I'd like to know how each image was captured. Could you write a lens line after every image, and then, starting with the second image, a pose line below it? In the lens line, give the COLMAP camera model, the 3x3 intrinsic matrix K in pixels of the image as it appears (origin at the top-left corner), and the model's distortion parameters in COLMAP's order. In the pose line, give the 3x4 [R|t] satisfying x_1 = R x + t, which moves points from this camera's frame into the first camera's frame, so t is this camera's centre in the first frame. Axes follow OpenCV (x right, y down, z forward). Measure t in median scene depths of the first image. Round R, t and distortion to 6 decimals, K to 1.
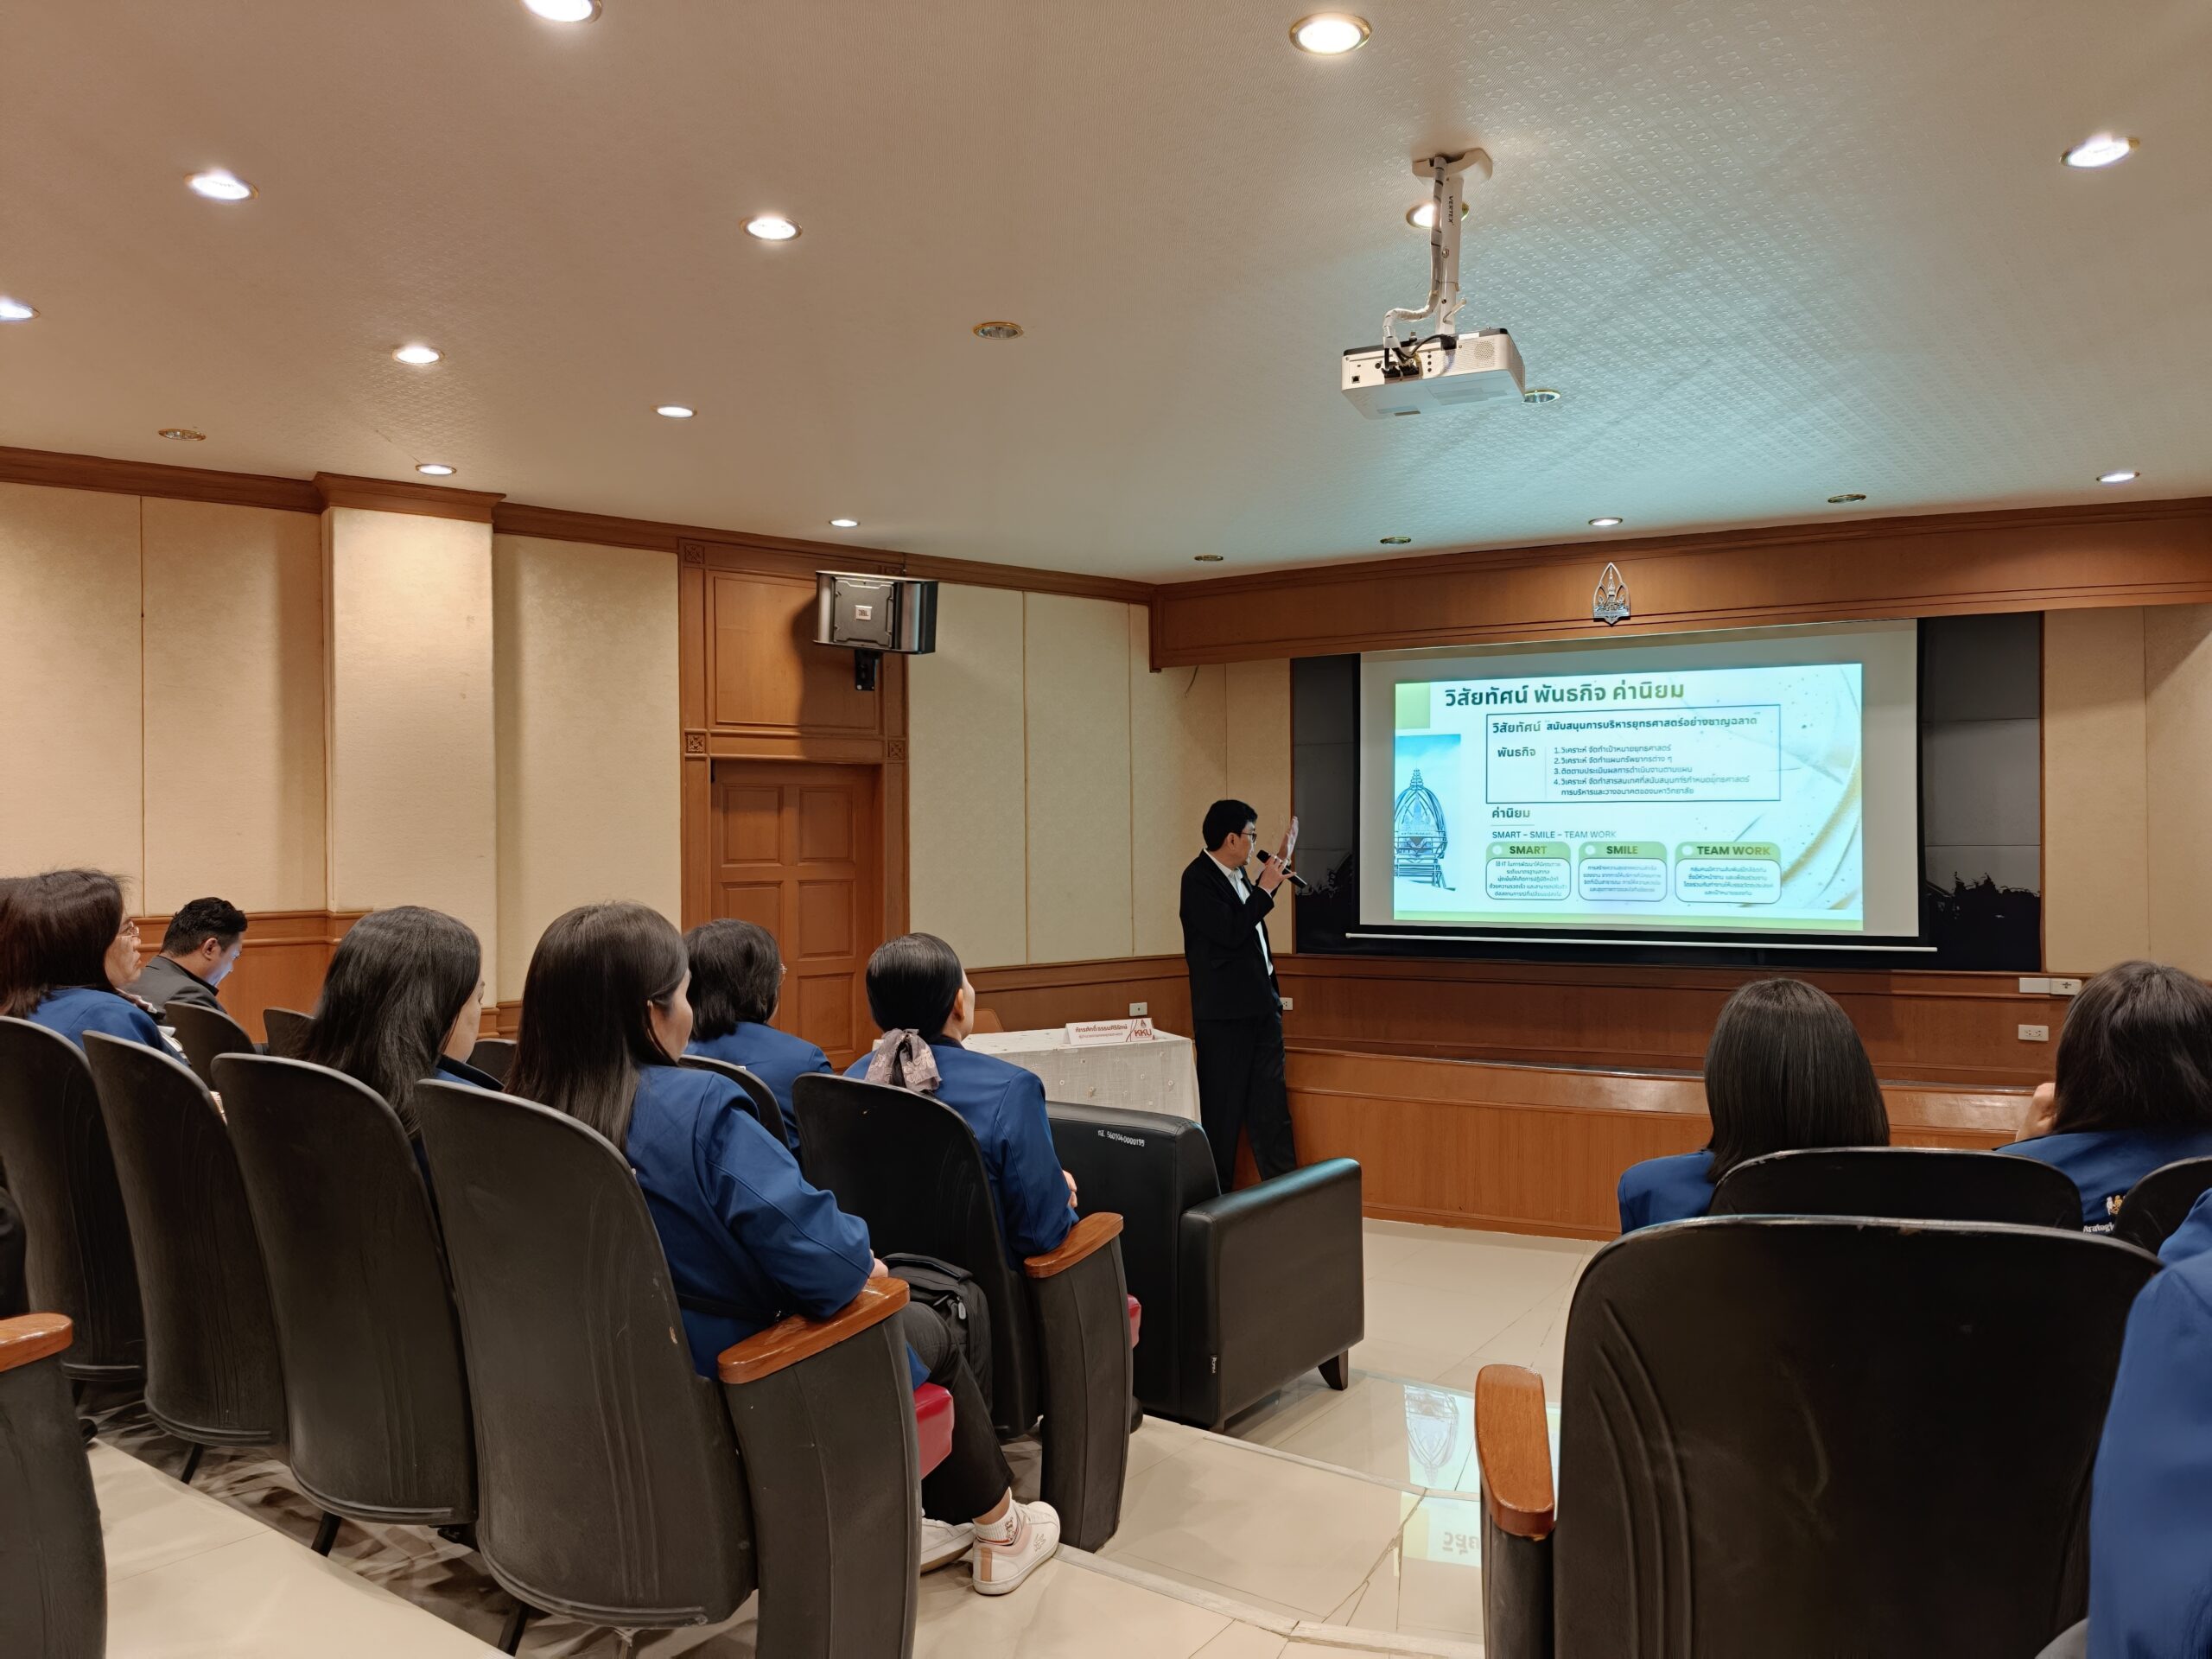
lens RADIAL K [[1497.2, 0, 1098.6], [0, 1497.2, 831.3], [0, 0, 1]] dist [0.019765, -0.004037]
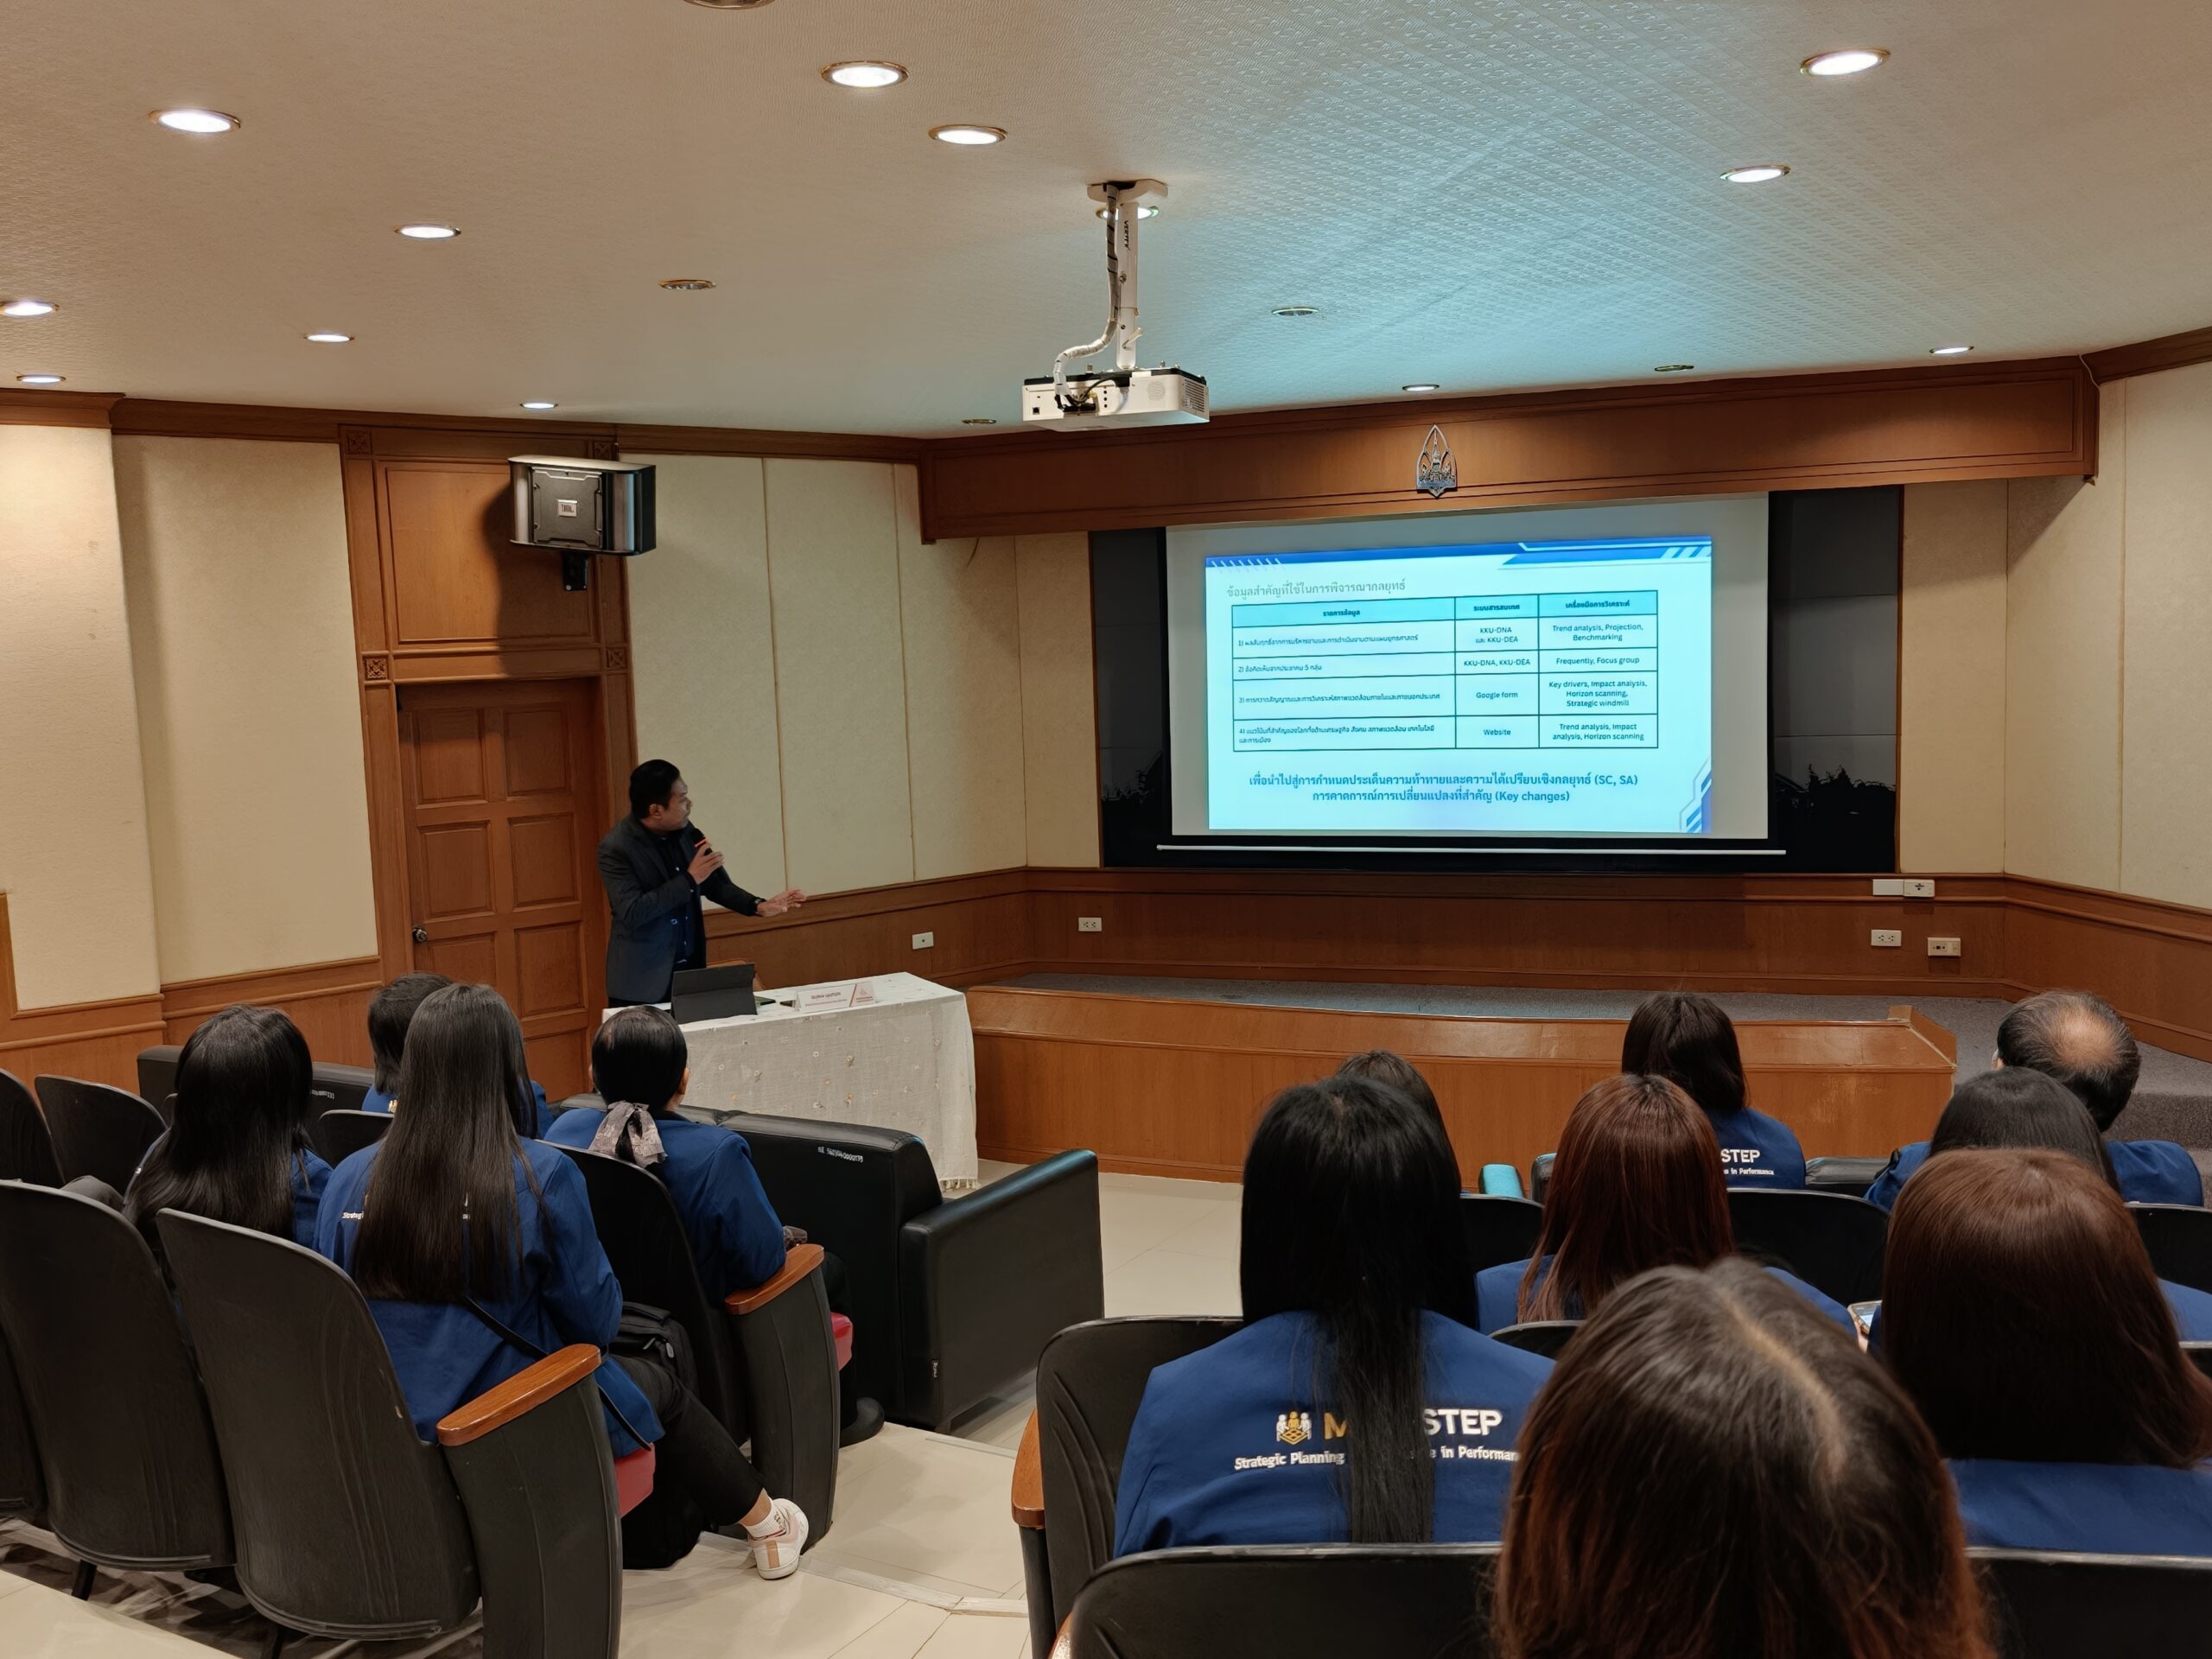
lens RADIAL K [[1974.6, 0, 1091.5], [0, 1974.6, 829.6], [0, 0, 1]] dist [0.011812, 0.015123]
pose [[0.996204, -0.035340, 0.079547, 0.041634], [0.026780, 0.993982, 0.106222, -0.072342], [-0.082822, -0.103688, 0.991155, -0.148423]]
